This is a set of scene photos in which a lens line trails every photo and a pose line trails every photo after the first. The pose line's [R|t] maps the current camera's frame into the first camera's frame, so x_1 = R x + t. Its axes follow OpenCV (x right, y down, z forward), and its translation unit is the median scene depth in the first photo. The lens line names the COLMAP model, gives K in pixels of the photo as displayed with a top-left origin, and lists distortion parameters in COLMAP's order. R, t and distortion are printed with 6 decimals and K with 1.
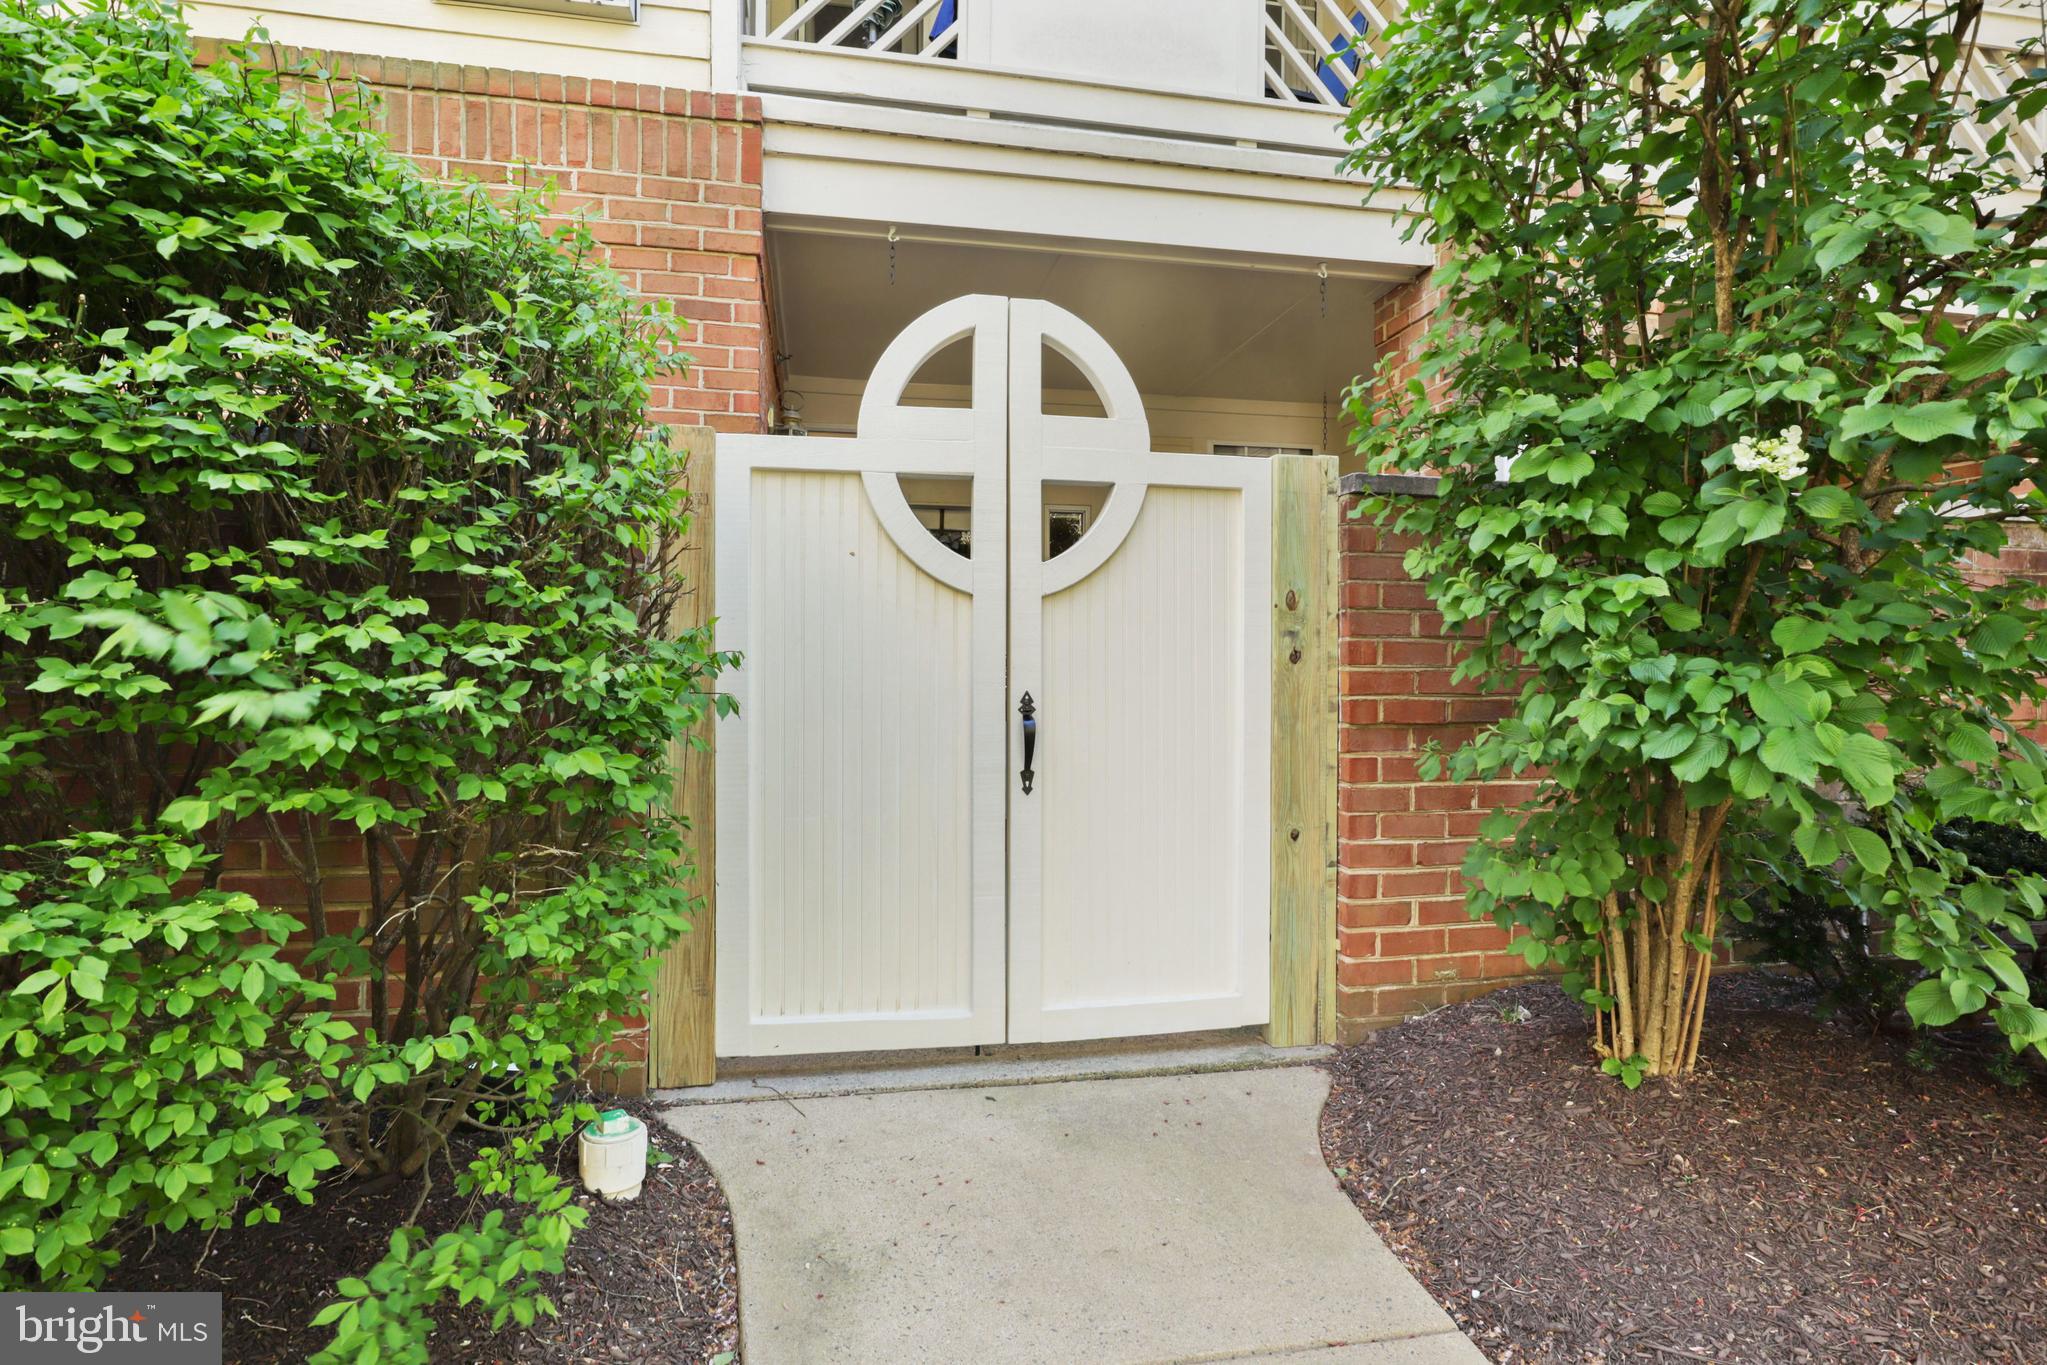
lens RADIAL K [[1034.7, 0, 1020.5], [0, 1034.7, 682.7], [0, 0, 1]] dist [-0.024525, 0.018953]
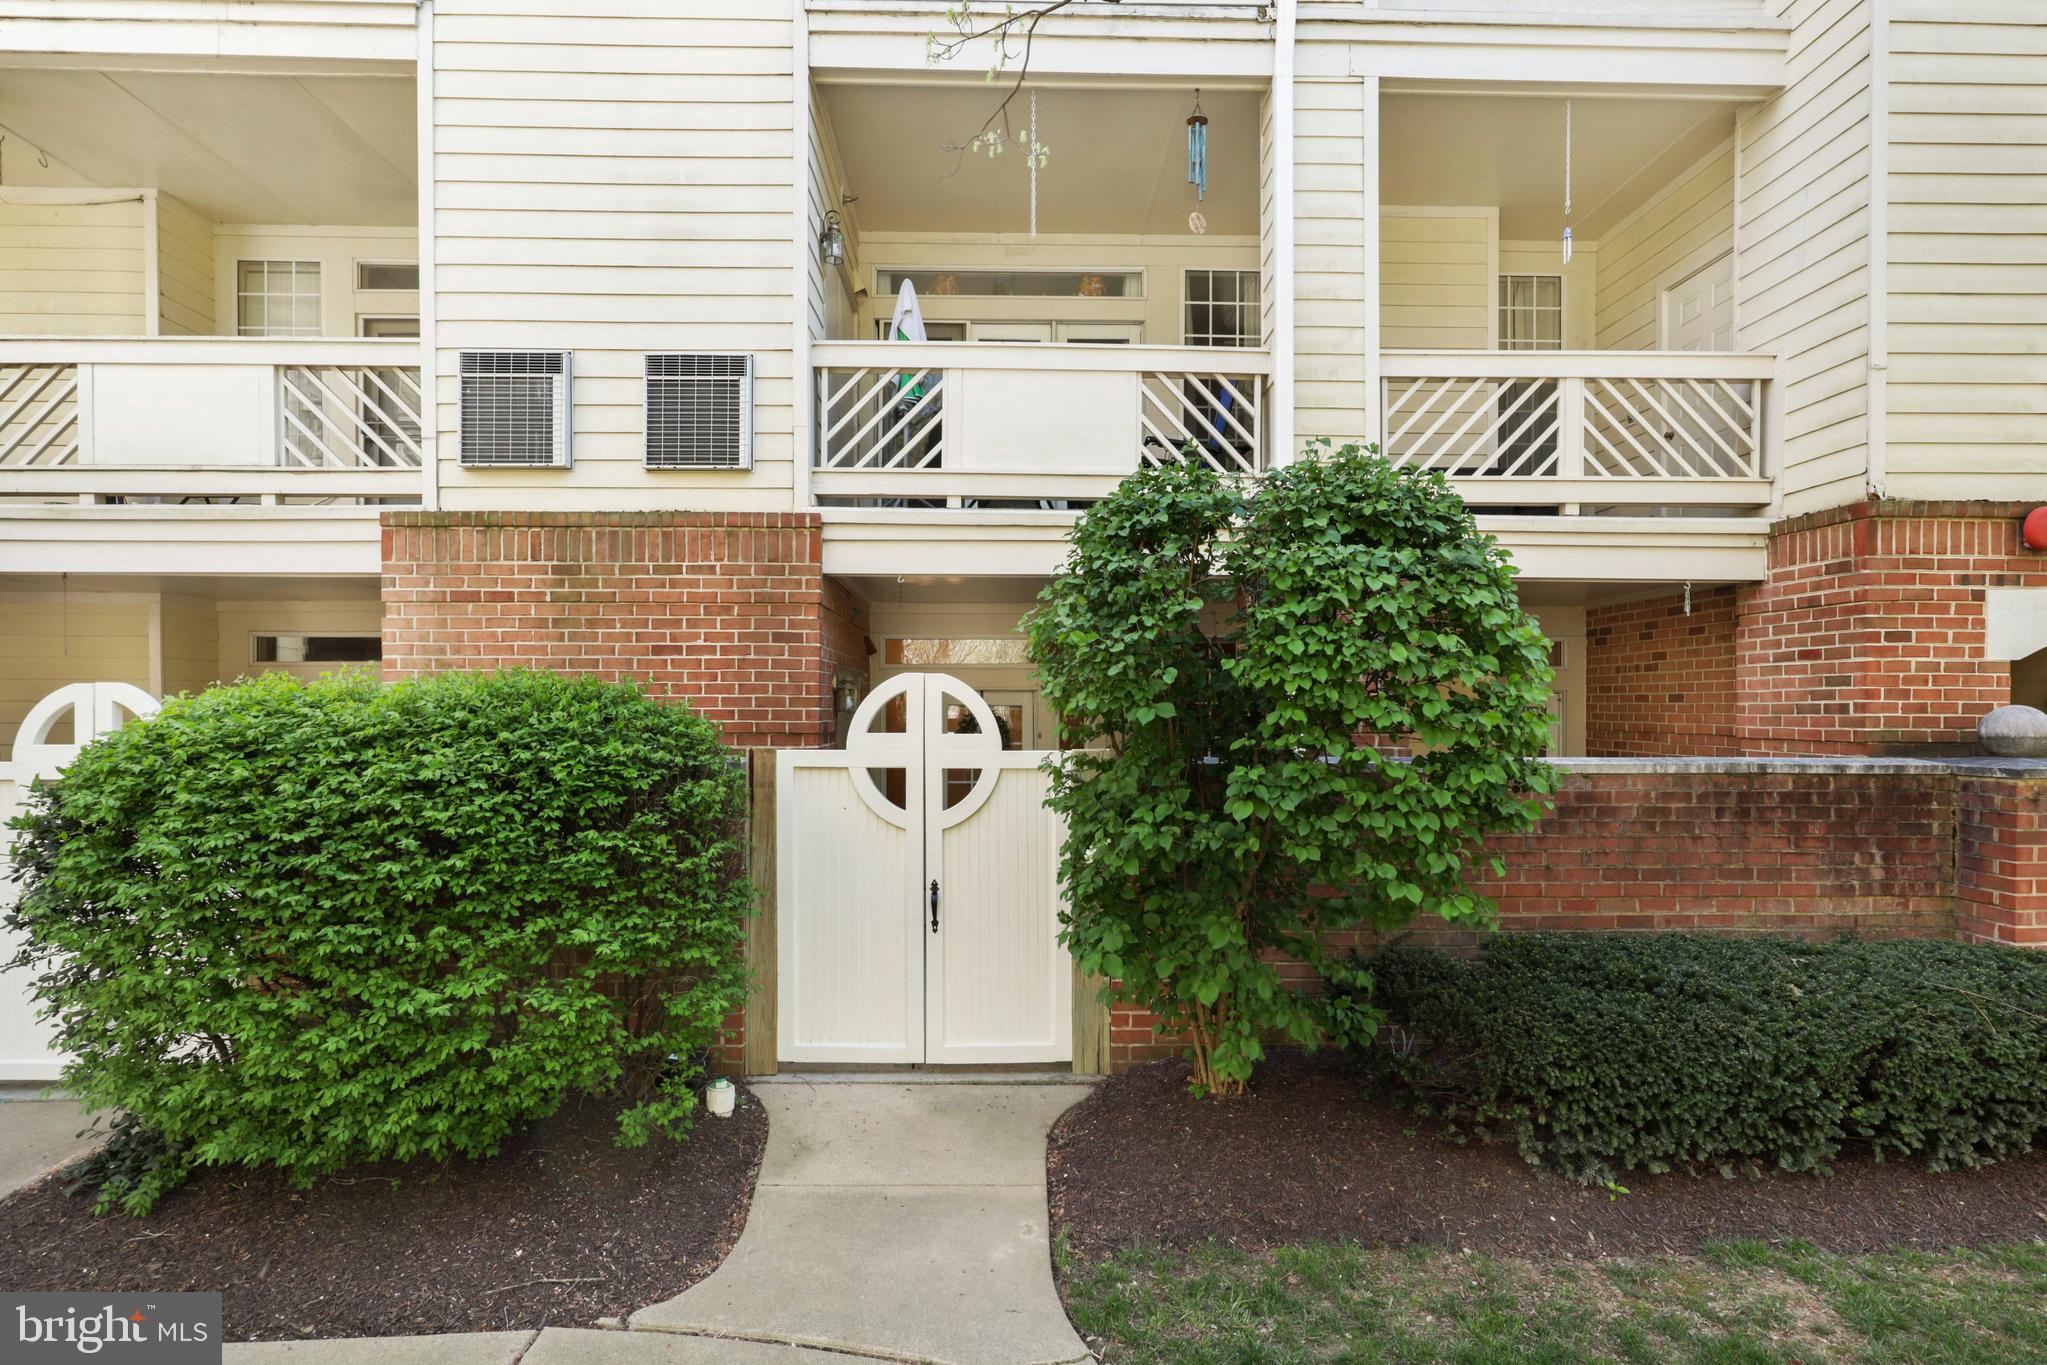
lens RADIAL K [[1060.6, 0, 1020.2], [0, 1060.6, 730.1], [0, 0, 1]] dist [-0.002476, -0.000115]
pose [[0.985194, 0.002551, -0.171423, 0.569950], [-0.001574, 0.999982, 0.005834, -0.319668], [0.171435, -0.005478, 0.985180, -1.033693]]
